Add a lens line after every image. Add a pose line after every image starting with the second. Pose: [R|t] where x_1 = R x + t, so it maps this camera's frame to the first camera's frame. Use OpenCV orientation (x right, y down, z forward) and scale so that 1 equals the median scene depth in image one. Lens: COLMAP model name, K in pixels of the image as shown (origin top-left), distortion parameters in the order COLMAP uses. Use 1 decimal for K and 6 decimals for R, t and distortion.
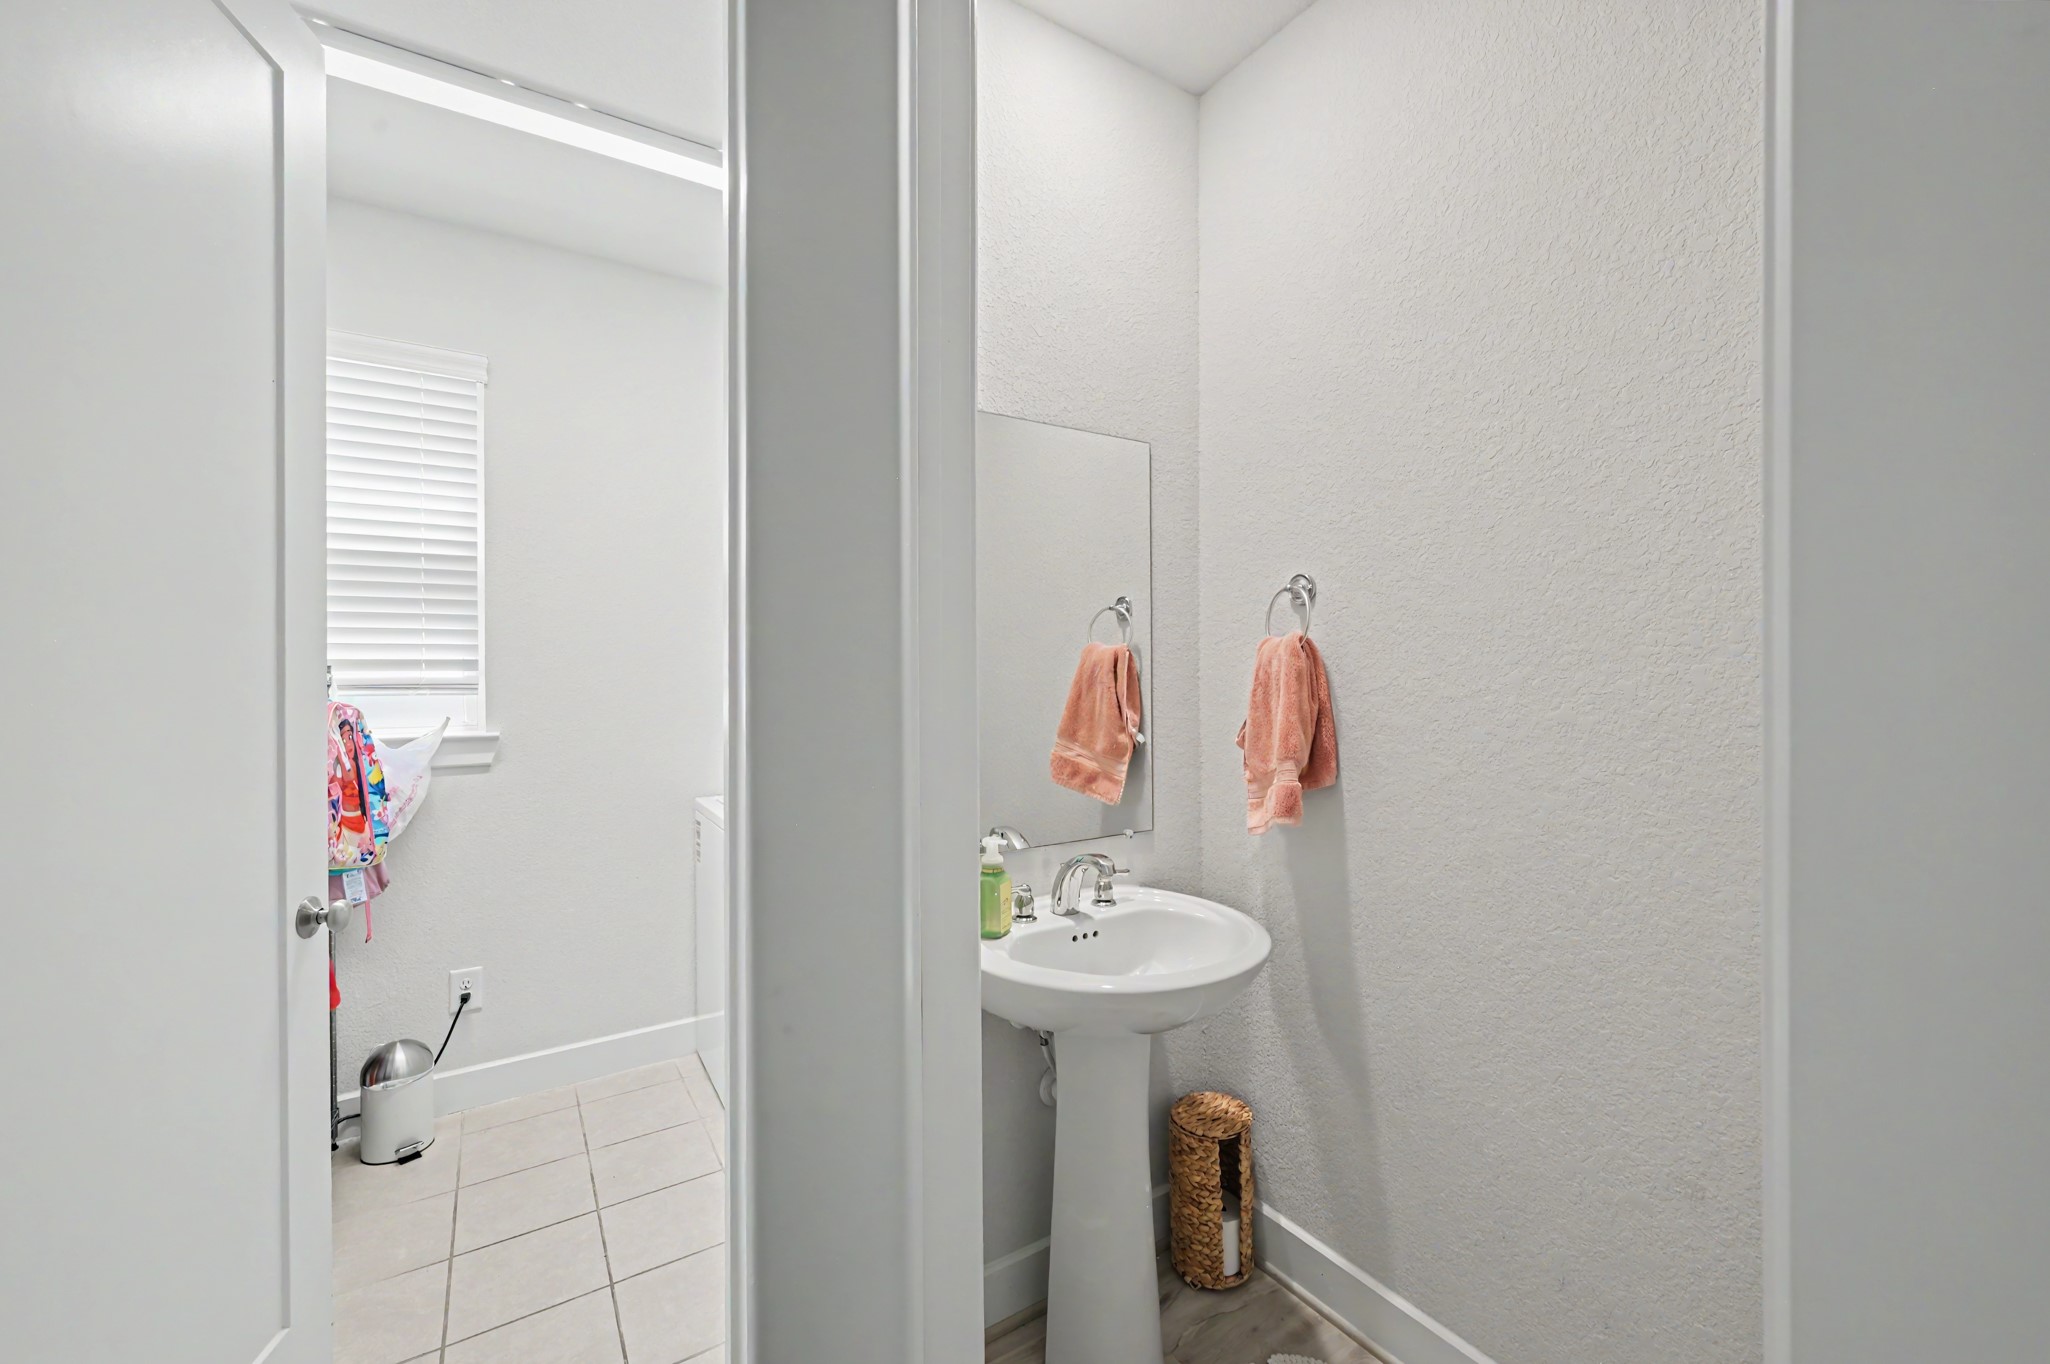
lens RADIAL K [[813.2, 0, 1022.9], [0, 813.2, 672.1], [0, 0, 1]] dist [-0.002487, -0.000073]
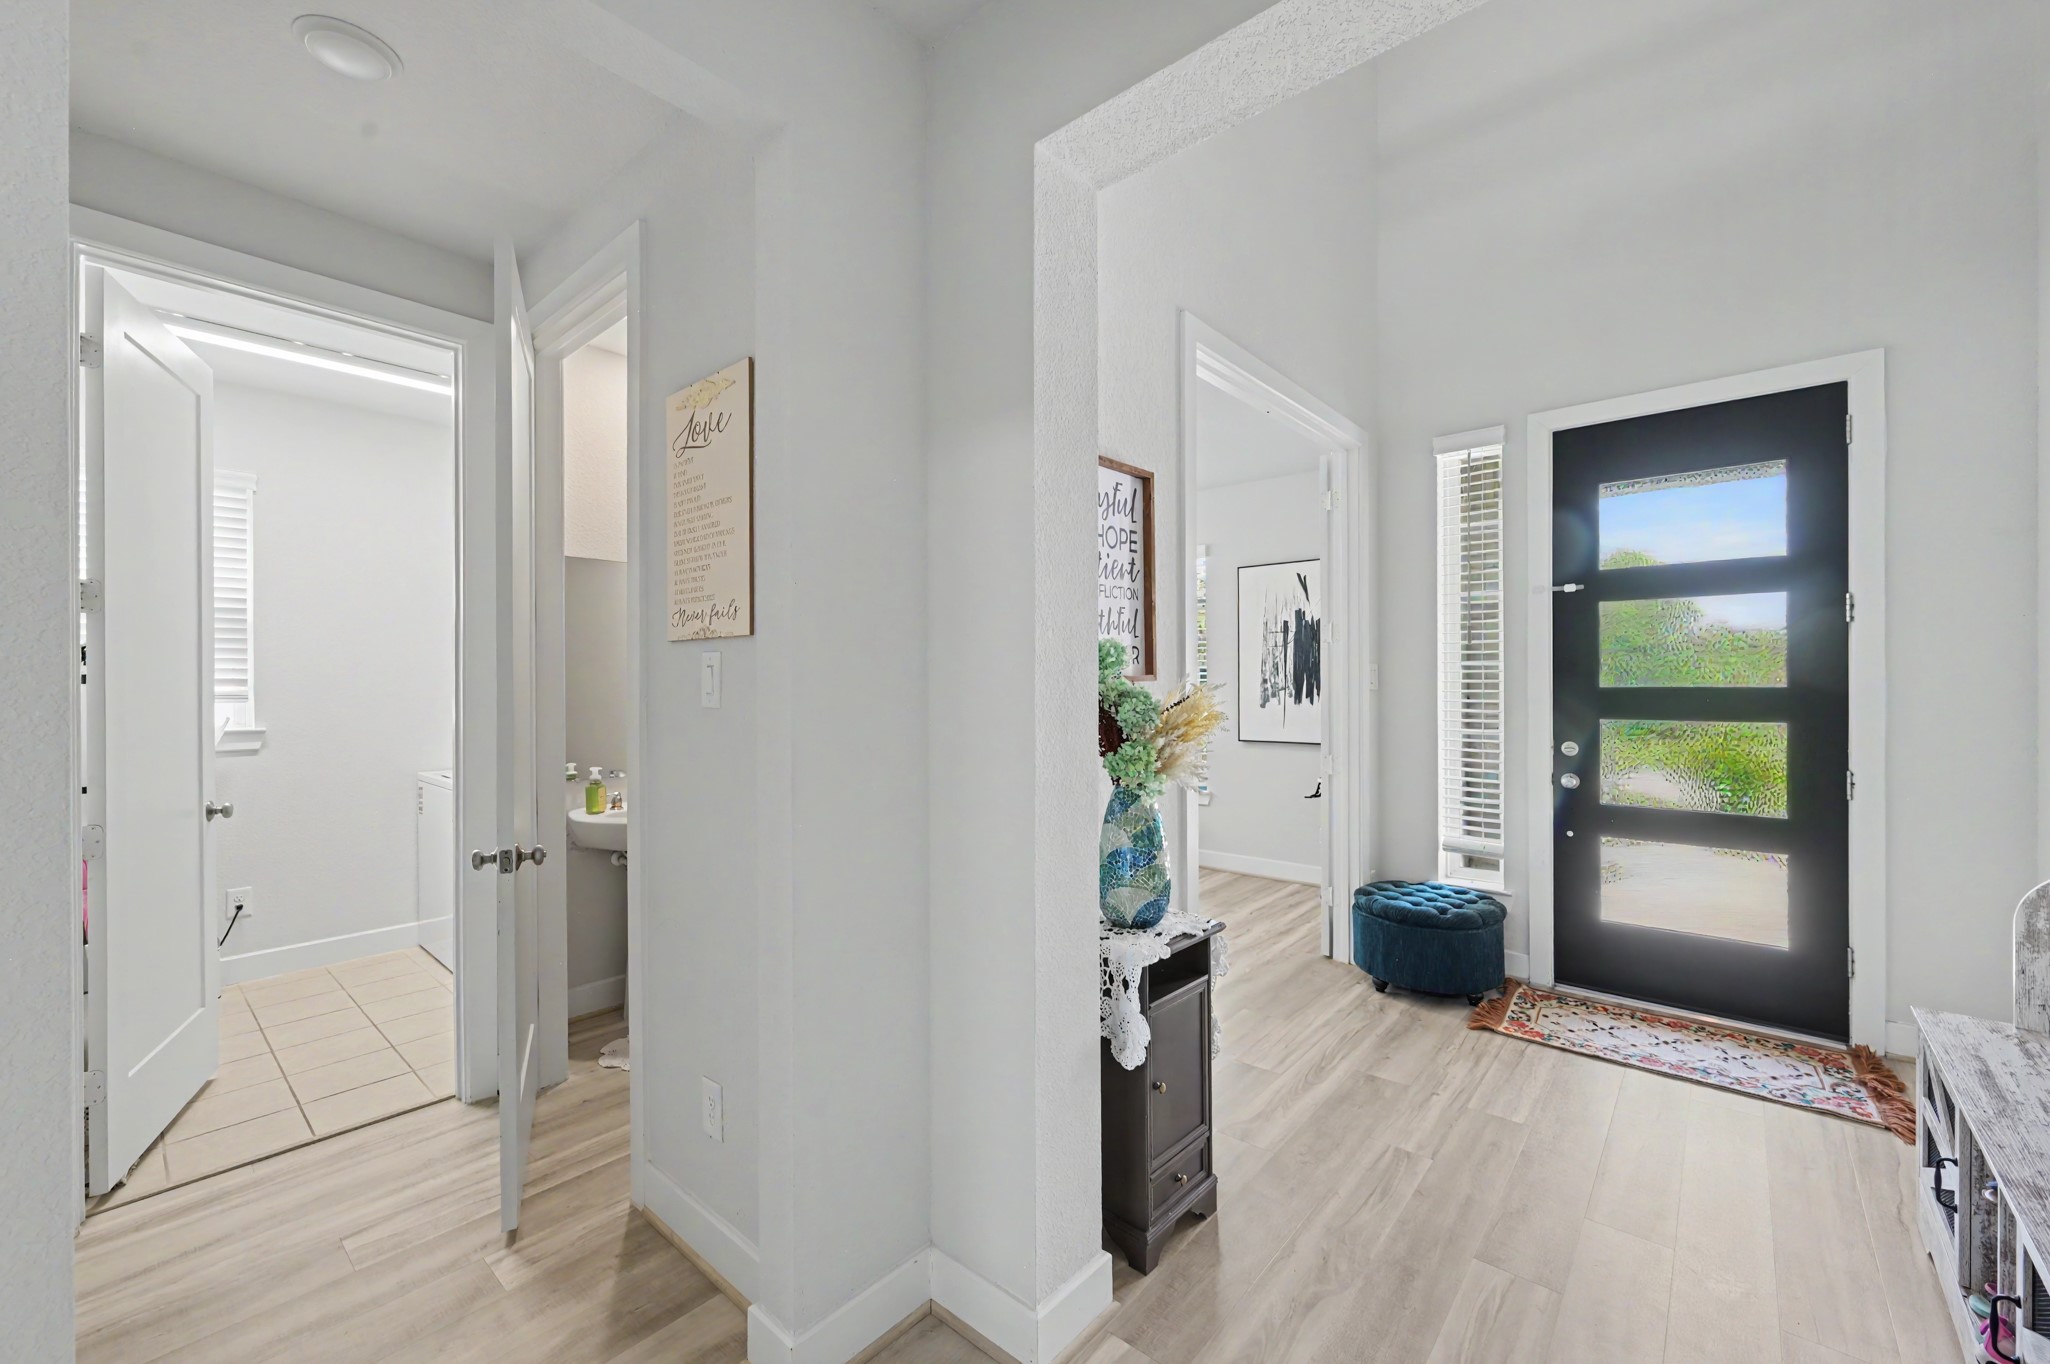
lens RADIAL K [[813.2, 0, 1026.0], [0, 813.2, 684.7], [0, 0, 1]] dist [-0.002487, -0.000073]
pose [[0.959447, 0.000402, 0.281887, 0.266172], [-0.001319, 0.999994, 0.003061, -0.010796], [-0.281885, -0.003309, 0.959443, -0.805742]]
